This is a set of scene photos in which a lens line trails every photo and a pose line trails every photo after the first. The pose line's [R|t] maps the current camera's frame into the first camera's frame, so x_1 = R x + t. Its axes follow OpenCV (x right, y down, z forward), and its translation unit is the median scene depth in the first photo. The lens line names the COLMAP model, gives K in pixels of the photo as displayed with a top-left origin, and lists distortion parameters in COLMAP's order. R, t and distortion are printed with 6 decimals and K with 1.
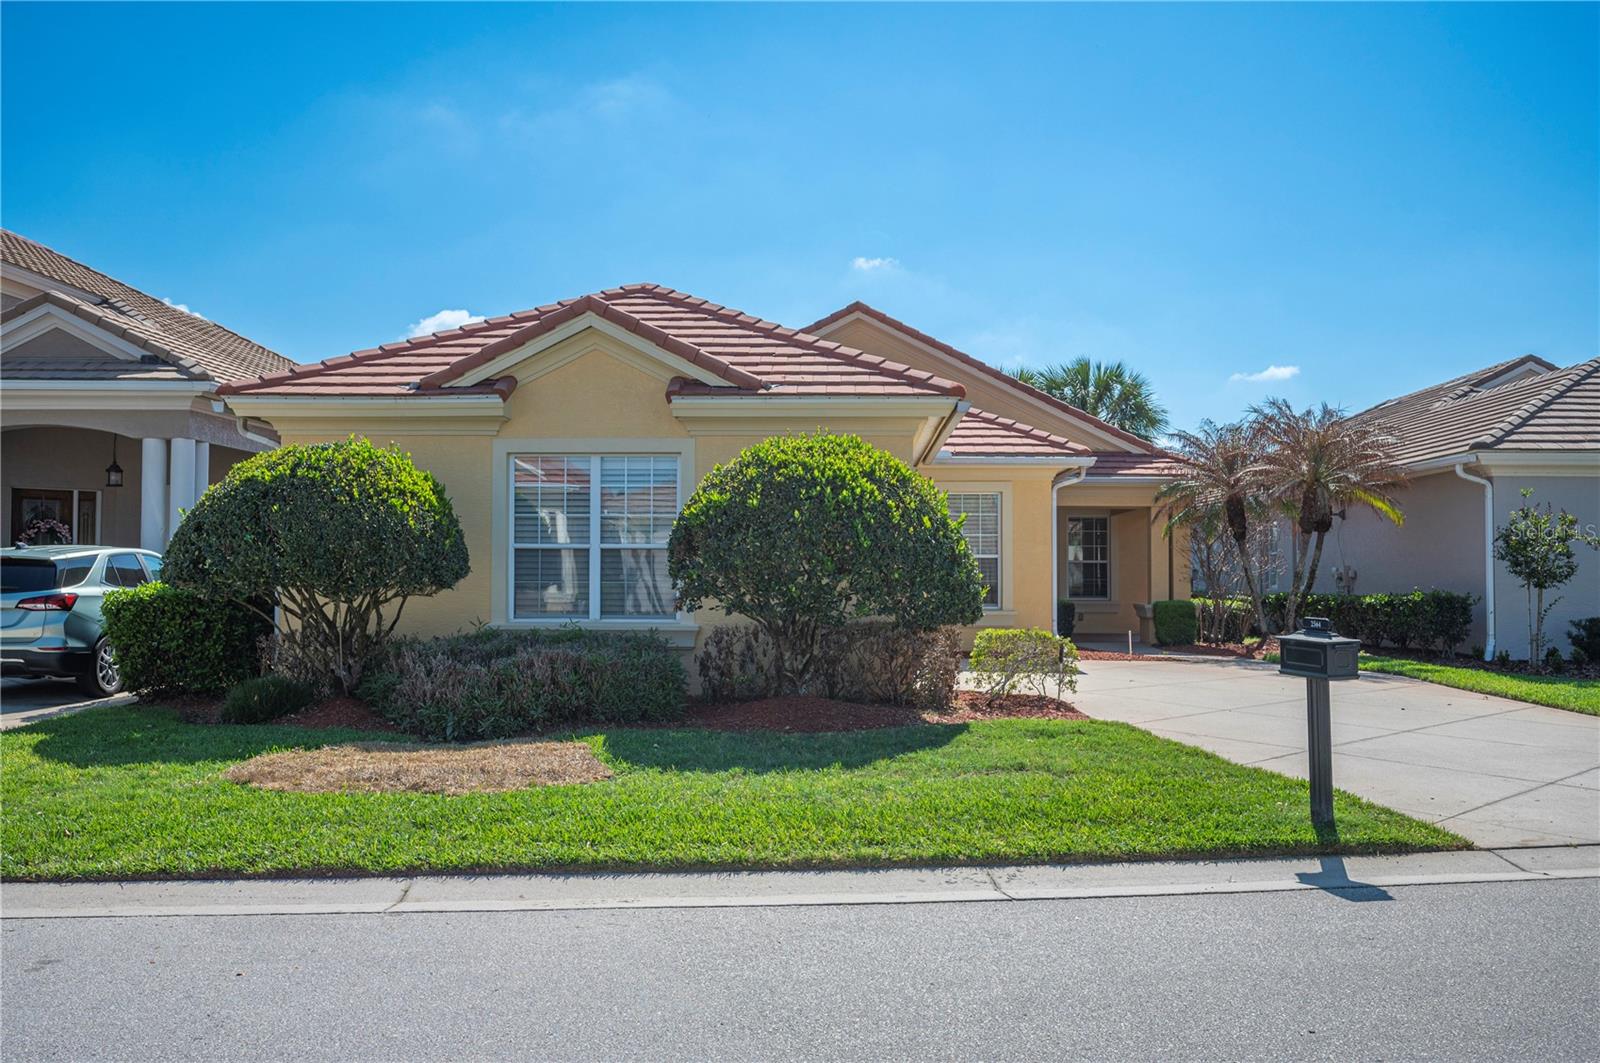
lens RADIAL K [[1348.8, 0, 796.3], [0, 1348.8, 520.4], [0, 0, 1]] dist [-0.001161, -0.002599]
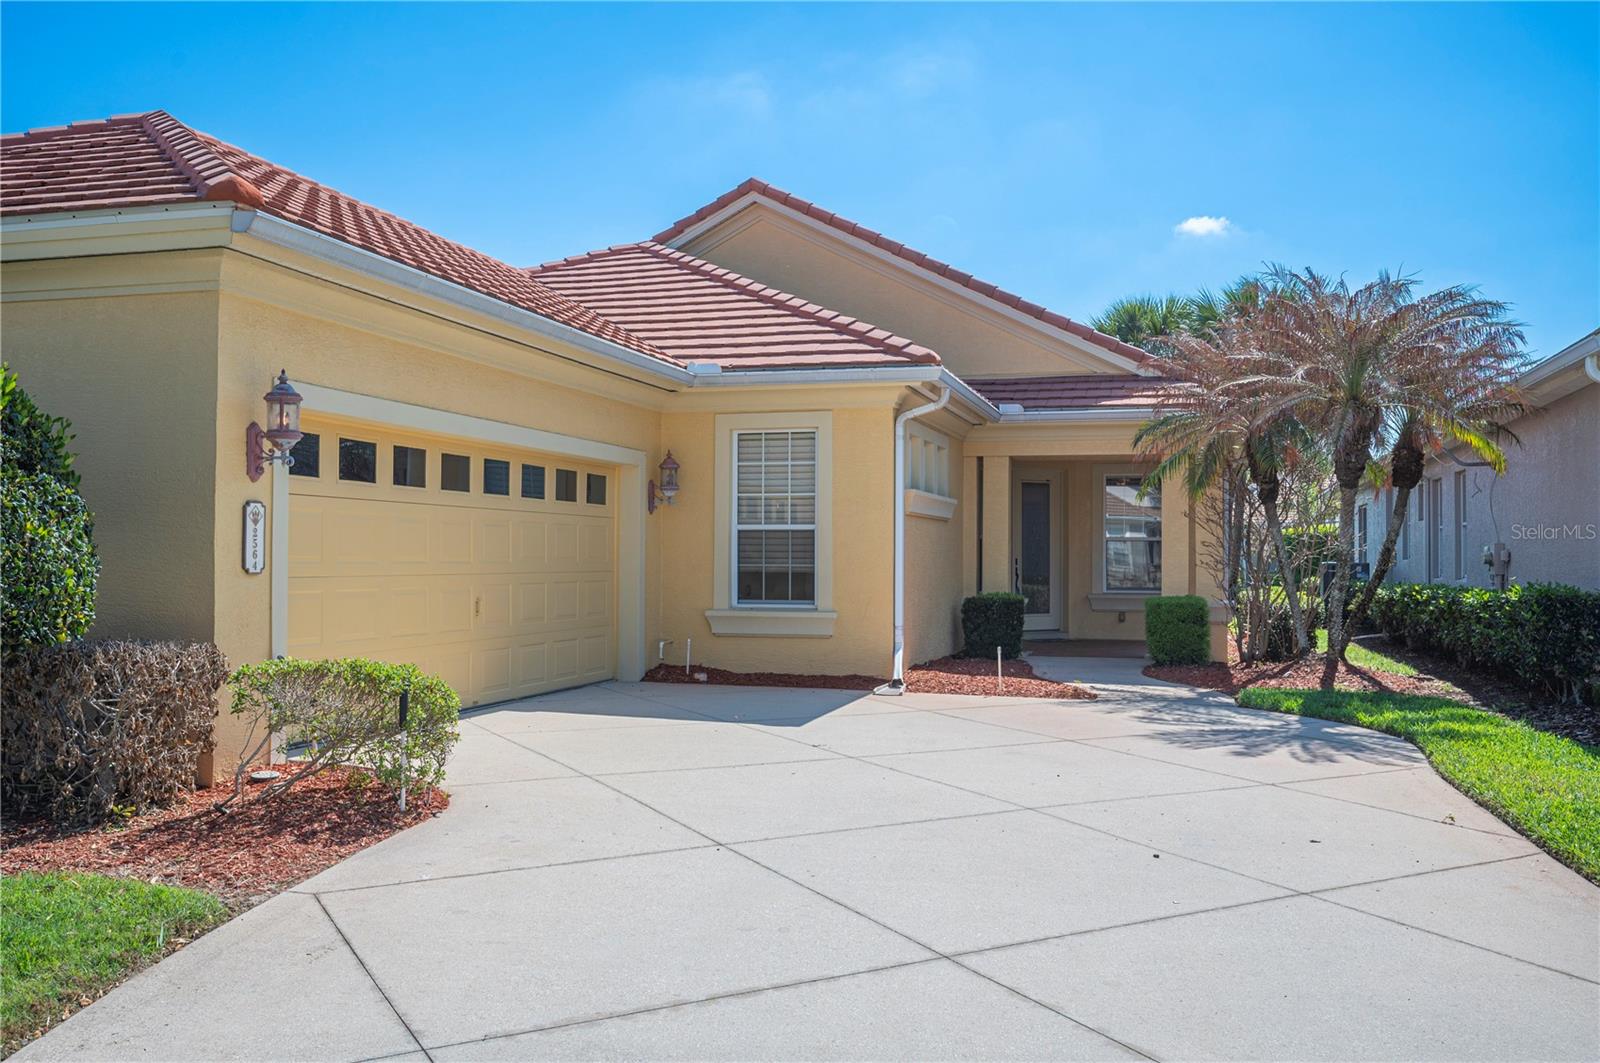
lens RADIAL K [[1351.6, 0, 809.7], [0, 1351.6, 512.1], [0, 0, 1]] dist [0.016115, -0.006266]
pose [[0.970837, -0.006901, -0.239640, 0.254155], [0.008325, 0.999953, 0.004934, 0.013749], [0.239595, -0.006785, 0.970849, 0.308036]]
